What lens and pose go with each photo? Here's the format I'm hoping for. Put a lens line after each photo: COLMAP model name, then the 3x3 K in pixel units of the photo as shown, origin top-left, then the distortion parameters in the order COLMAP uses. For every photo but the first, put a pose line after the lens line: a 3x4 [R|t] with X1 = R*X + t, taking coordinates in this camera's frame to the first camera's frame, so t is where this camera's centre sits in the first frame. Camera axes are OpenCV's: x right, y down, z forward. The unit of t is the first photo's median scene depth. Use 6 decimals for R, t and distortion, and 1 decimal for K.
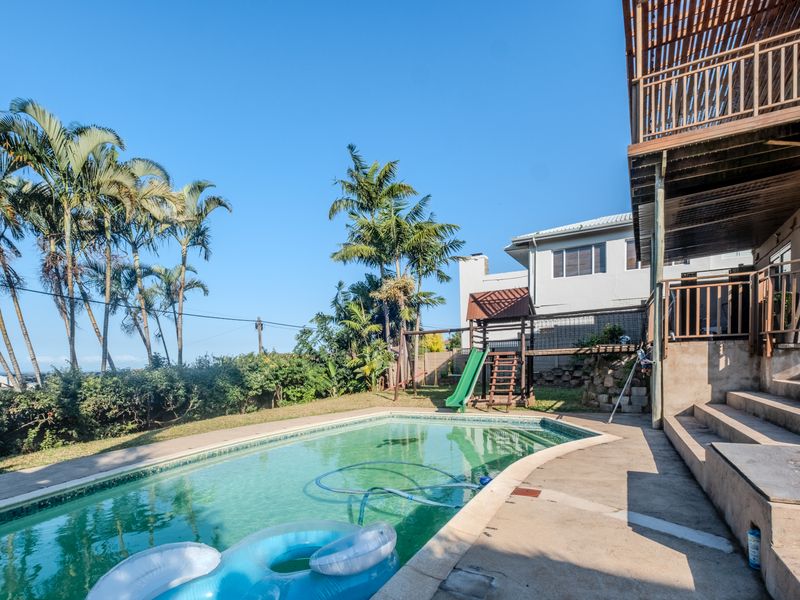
lens RADIAL K [[440.3, 0, 409.4], [0, 440.3, 365.9], [0, 0, 1]] dist [-0.000370, -0.004922]
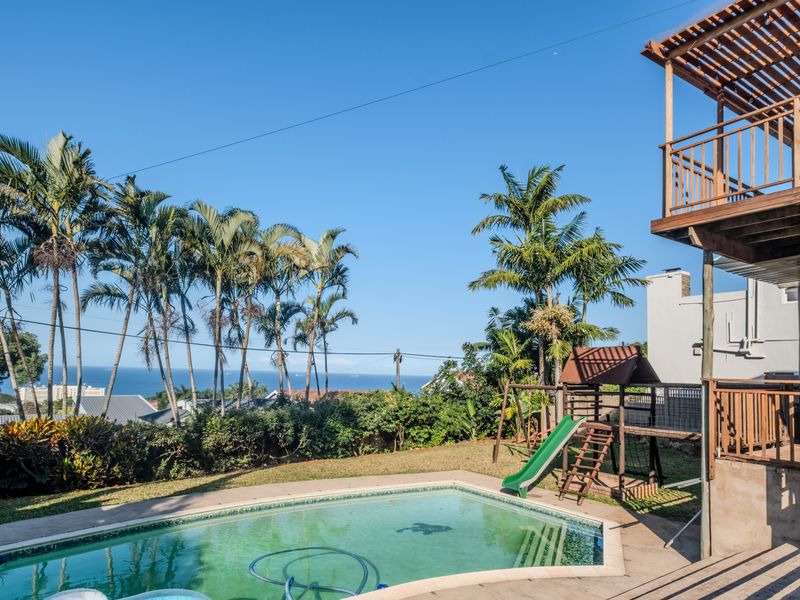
lens RADIAL K [[523.2, 0, 383.4], [0, 523.2, 321.3], [0, 0, 1]] dist [0.003731, -0.002715]
pose [[0.888112, 0.005423, -0.459594, 0.225505], [-0.057225, 0.993455, -0.098859, -0.078469], [0.456050, 0.114098, 0.882610, -0.054528]]
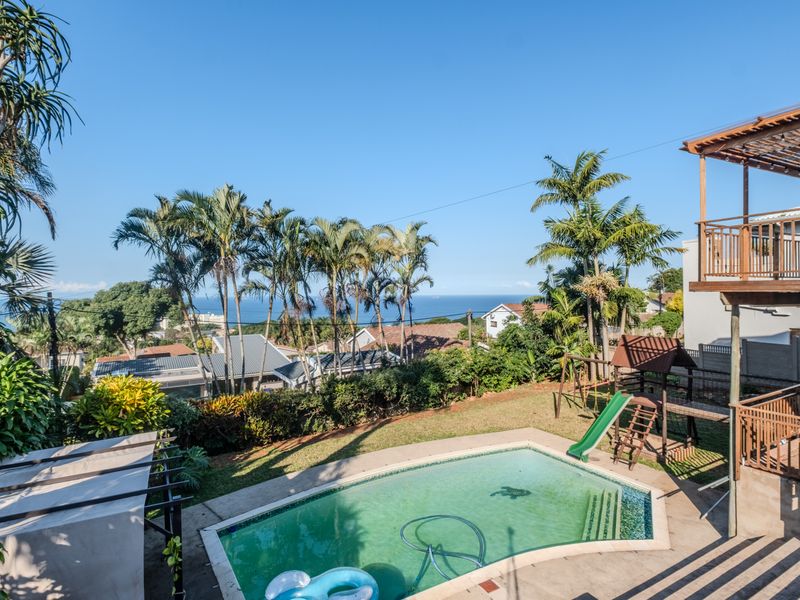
lens RADIAL K [[440.3, 0, 393.4], [0, 440.3, 273.8], [0, 0, 1]] dist [-0.000370, -0.004922]
pose [[0.830033, -0.001122, -0.557713, 0.222622], [-0.031147, 0.998344, -0.048364, -0.199985], [0.556844, 0.057514, 0.828624, -0.164914]]
